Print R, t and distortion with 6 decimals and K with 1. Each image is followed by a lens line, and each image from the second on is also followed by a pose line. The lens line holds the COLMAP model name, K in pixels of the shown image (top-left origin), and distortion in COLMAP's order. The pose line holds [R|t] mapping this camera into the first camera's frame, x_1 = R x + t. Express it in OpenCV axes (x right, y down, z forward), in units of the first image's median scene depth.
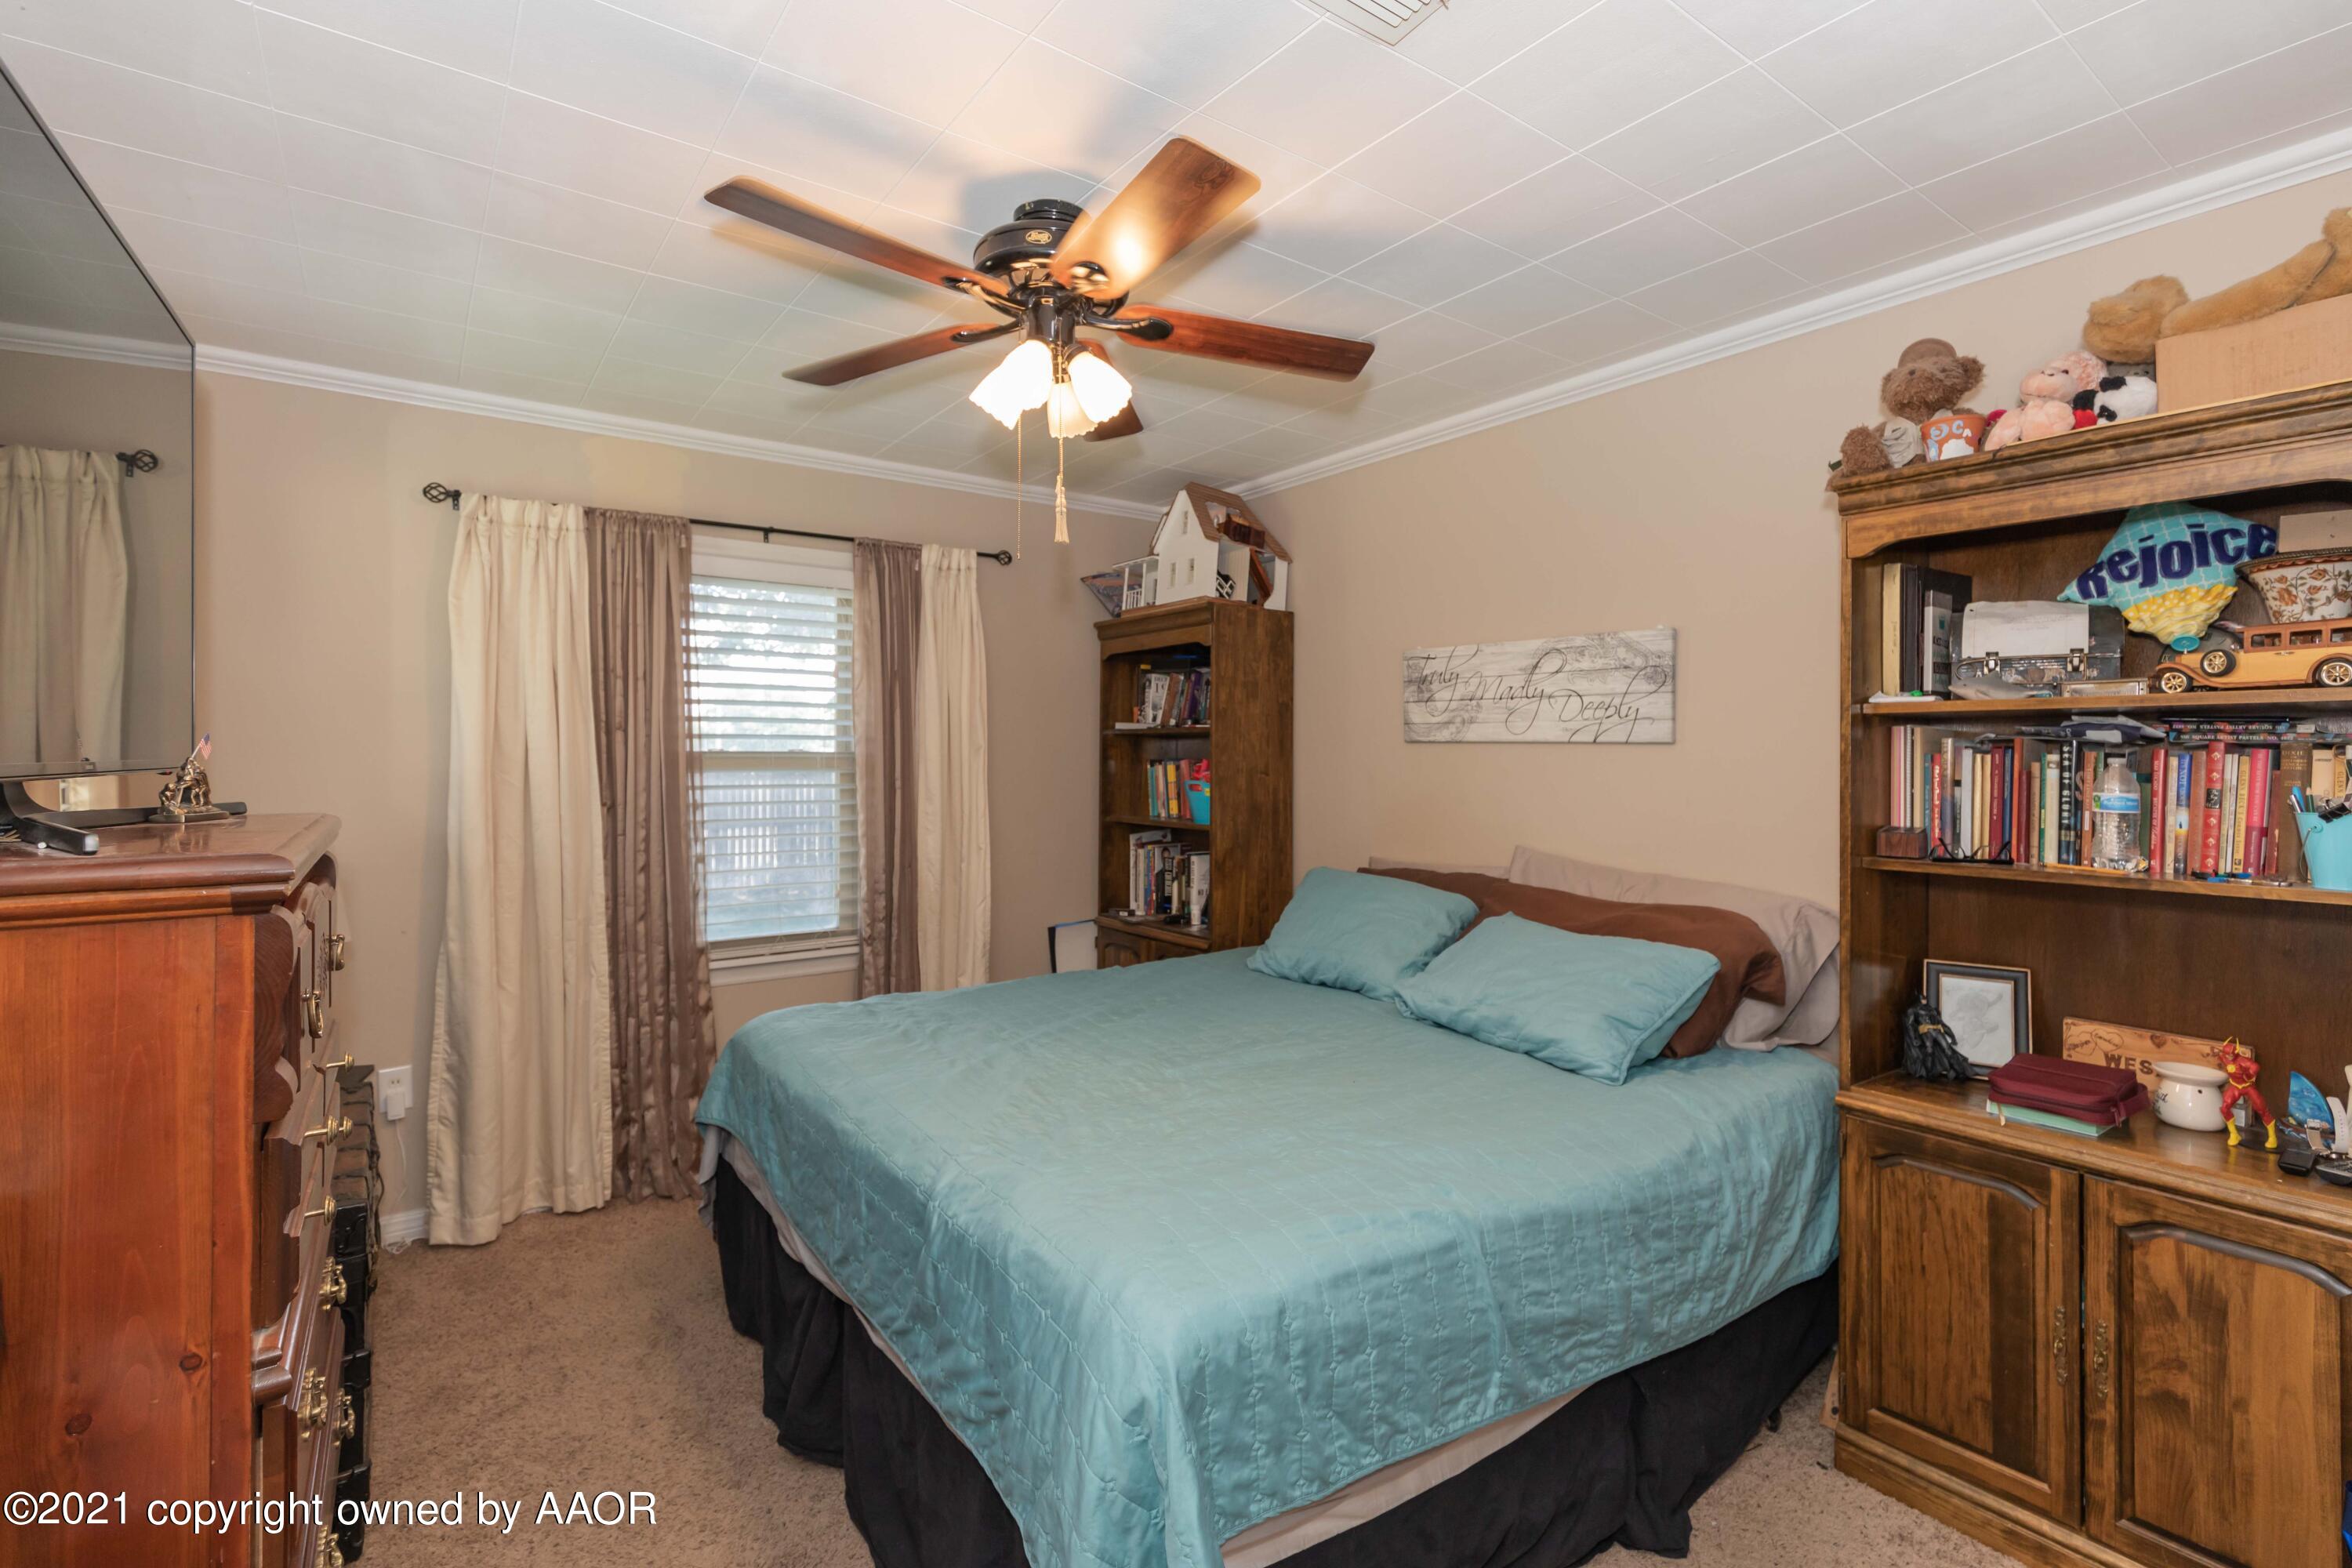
lens RADIAL K [[1068.0, 0, 1191.5], [0, 1068.0, 771.7], [0, 0, 1]] dist [0.010814, -0.000193]
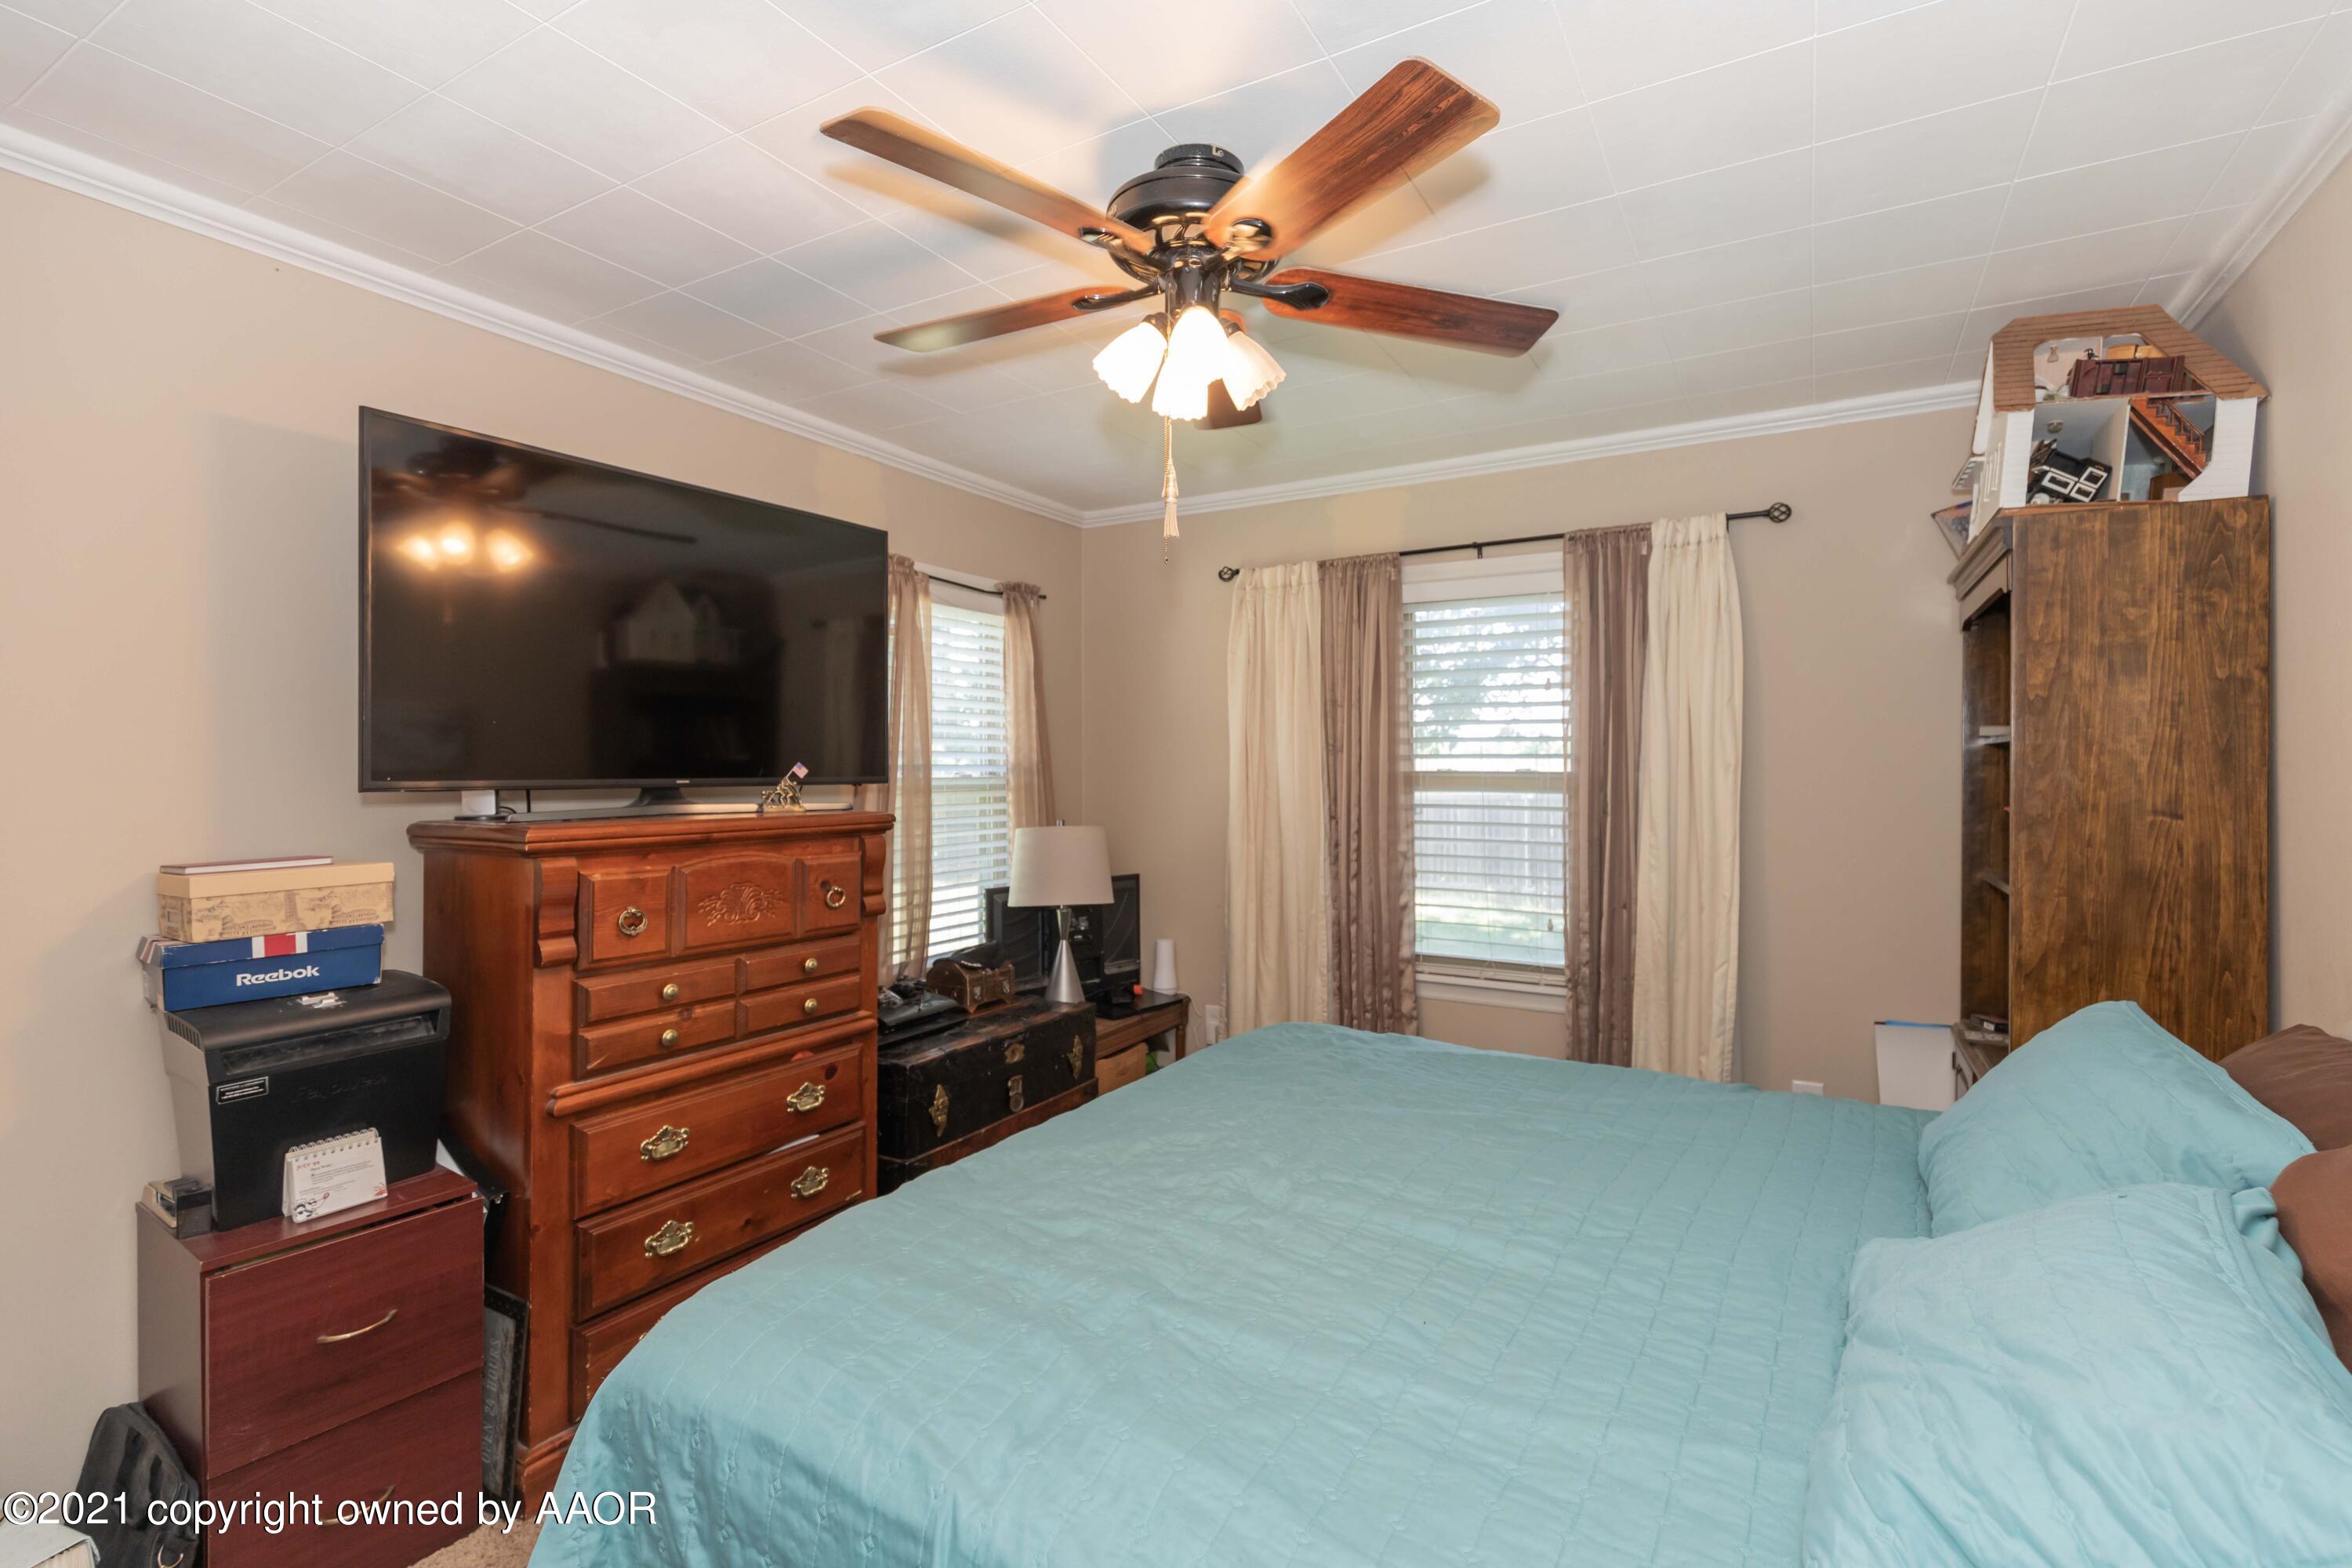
lens RADIAL K [[1068.0, 0, 1181.6], [0, 1068.0, 773.4], [0, 0, 1]] dist [0.010814, -0.000193]
pose [[0.394093, 0.004161, -0.919061, 0.386653], [-0.017510, 0.999842, -0.002981, -0.008460], [0.918904, 0.017268, 0.394104, 0.353327]]
